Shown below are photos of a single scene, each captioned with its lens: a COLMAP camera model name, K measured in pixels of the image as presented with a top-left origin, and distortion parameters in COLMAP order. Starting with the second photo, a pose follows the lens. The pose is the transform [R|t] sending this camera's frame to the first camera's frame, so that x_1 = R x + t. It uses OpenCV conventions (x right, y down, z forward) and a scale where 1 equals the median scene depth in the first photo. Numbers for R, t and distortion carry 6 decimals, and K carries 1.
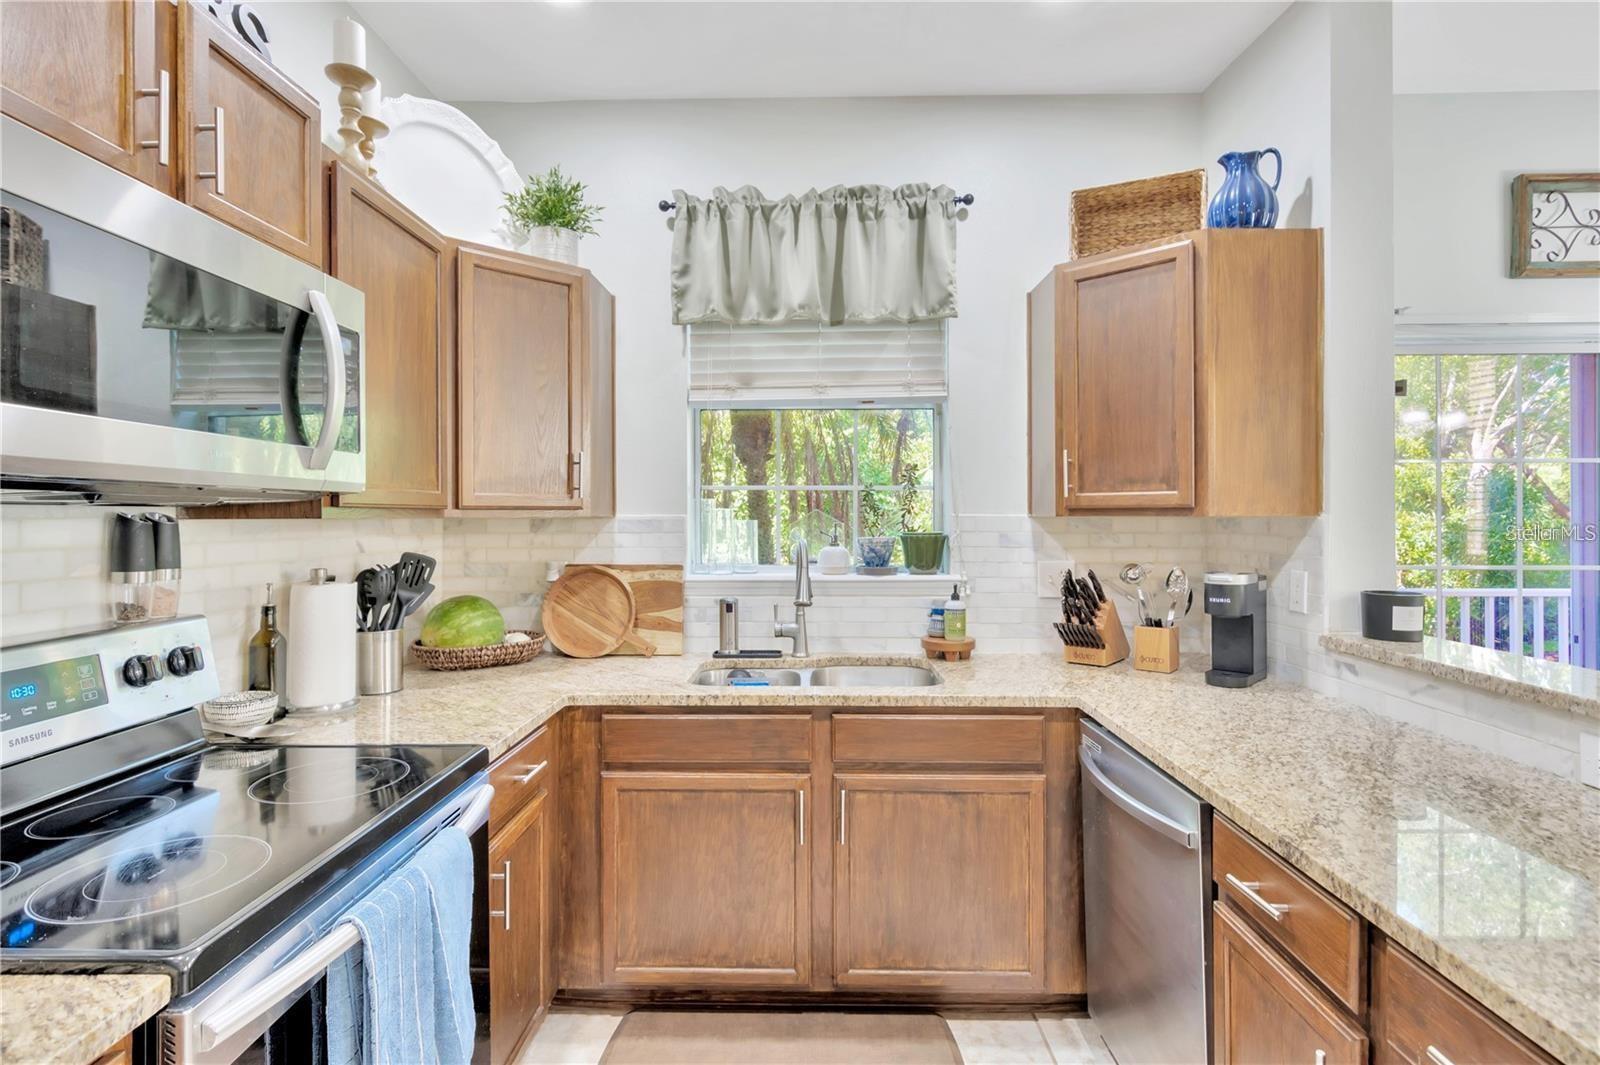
lens RADIAL K [[788.8, 0, 804.1], [0, 788.8, 512.3], [0, 0, 1]] dist [-0.000170, 0.001769]
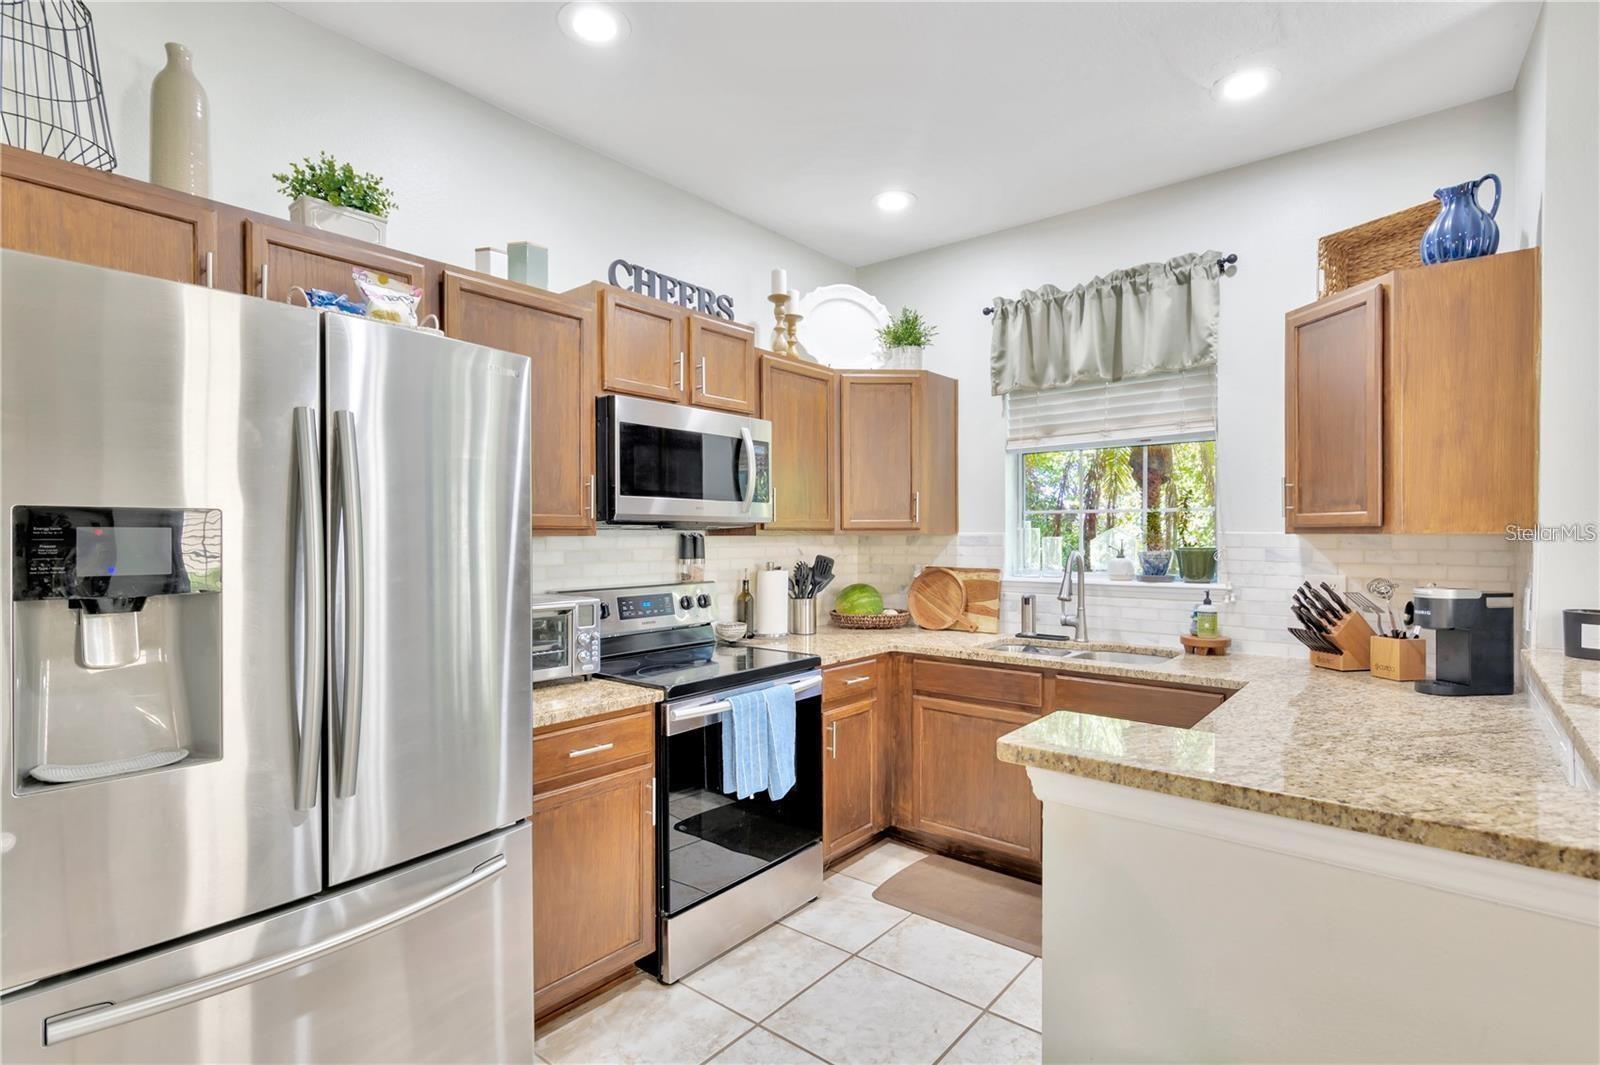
lens RADIAL K [[777.1, 0, 798.1], [0, 777.1, 536.6], [0, 0, 1]] dist [-0.000403, 0.000463]
pose [[0.780159, 0.001542, -0.625580, 0.445158], [0.004732, 0.999954, 0.008366, -0.003777], [0.625564, -0.009487, 0.780116, -0.298886]]
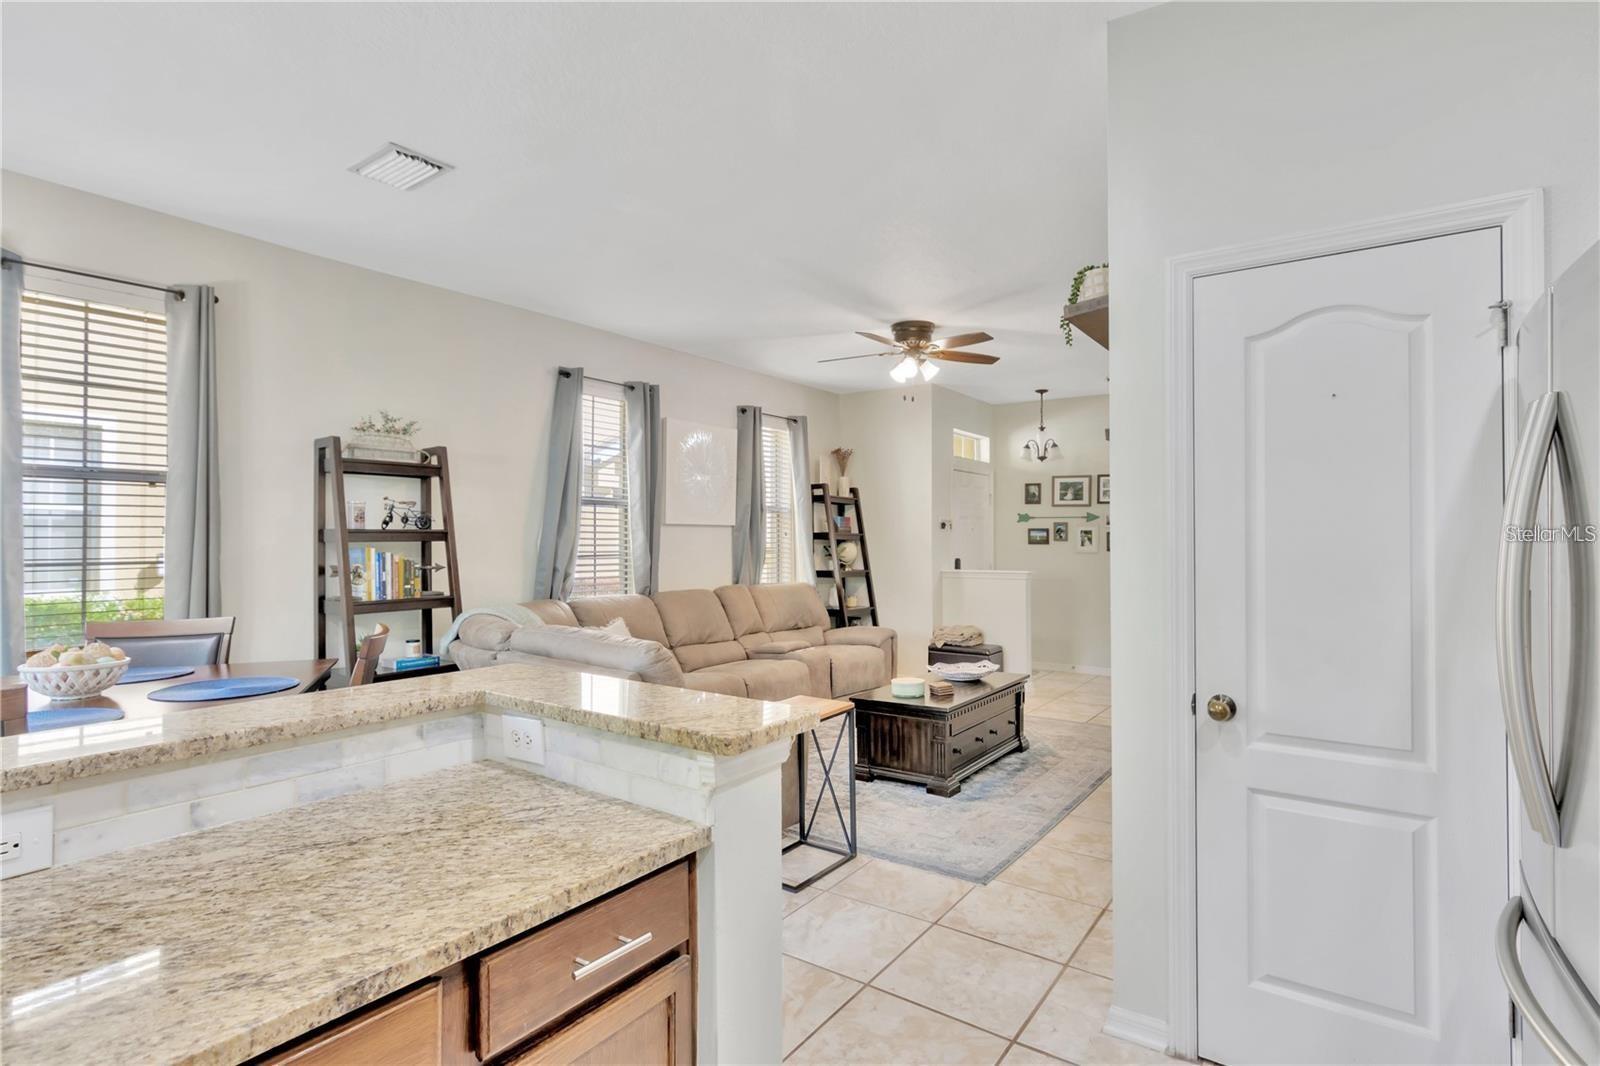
lens RADIAL K [[788.2, 0, 802.7], [0, 788.2, 520.0], [0, 0, 1]] dist [0.002365, 0.000611]
pose [[-0.820831, 0.014550, 0.570986, -0.068950], [-0.000816, 0.999645, -0.026646, 0.002246], [-0.571171, -0.022337, -0.820527, 0.612102]]
